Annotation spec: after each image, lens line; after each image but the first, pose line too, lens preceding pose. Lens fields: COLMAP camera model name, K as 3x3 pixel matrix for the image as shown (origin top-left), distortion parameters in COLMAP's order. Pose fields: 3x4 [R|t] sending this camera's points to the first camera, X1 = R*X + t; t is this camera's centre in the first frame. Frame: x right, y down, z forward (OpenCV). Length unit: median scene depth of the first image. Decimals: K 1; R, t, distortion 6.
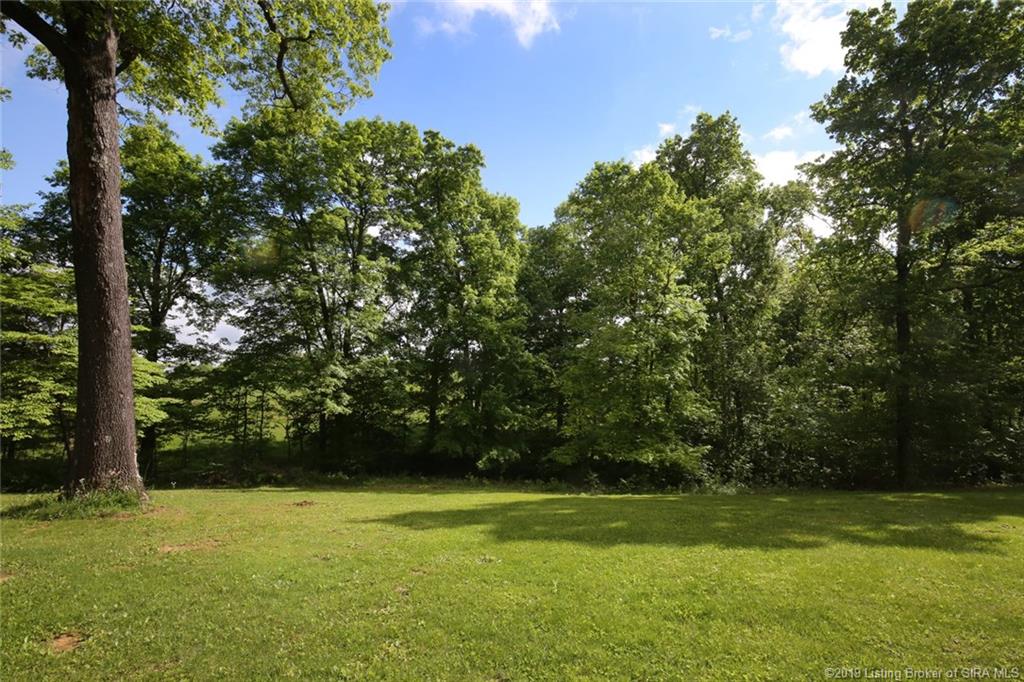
lens RADIAL K [[530.0, 0, 515.6], [0, 530.0, 345.0], [0, 0, 1]] dist [-0.005122, -0.000548]
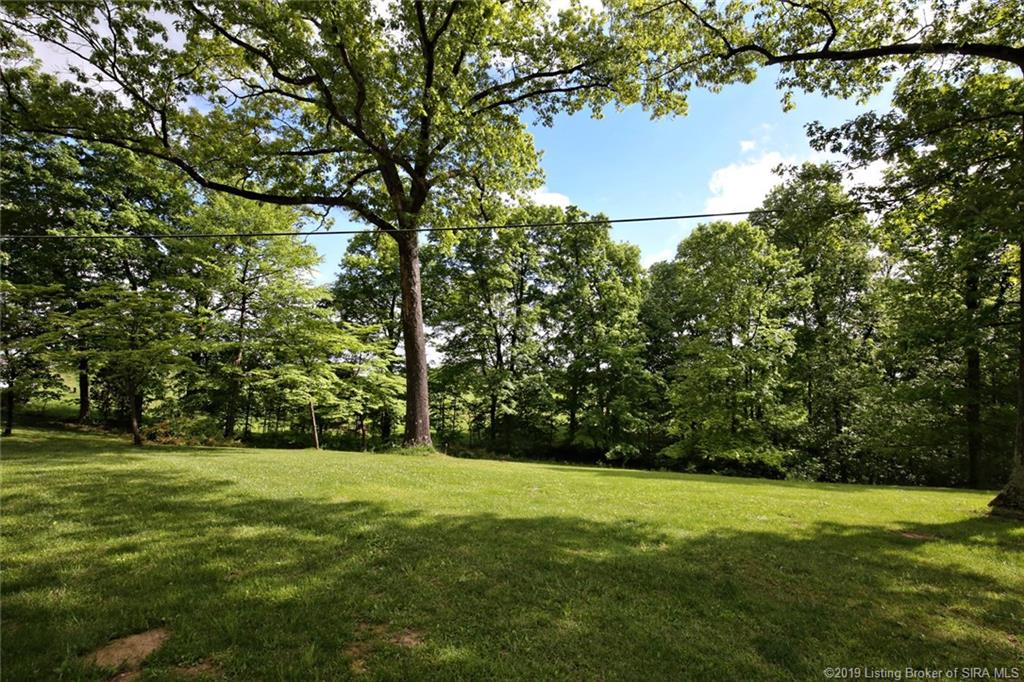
lens RADIAL K [[478.1, 0, 517.2], [0, 478.1, 340.9], [0, 0, 1]] dist [-0.019743, -0.000555]
pose [[0.962938, -0.006760, -0.269638, 0.034047], [-0.001433, 0.999543, -0.030178, -0.023450], [0.269719, 0.029446, 0.962489, -0.199744]]
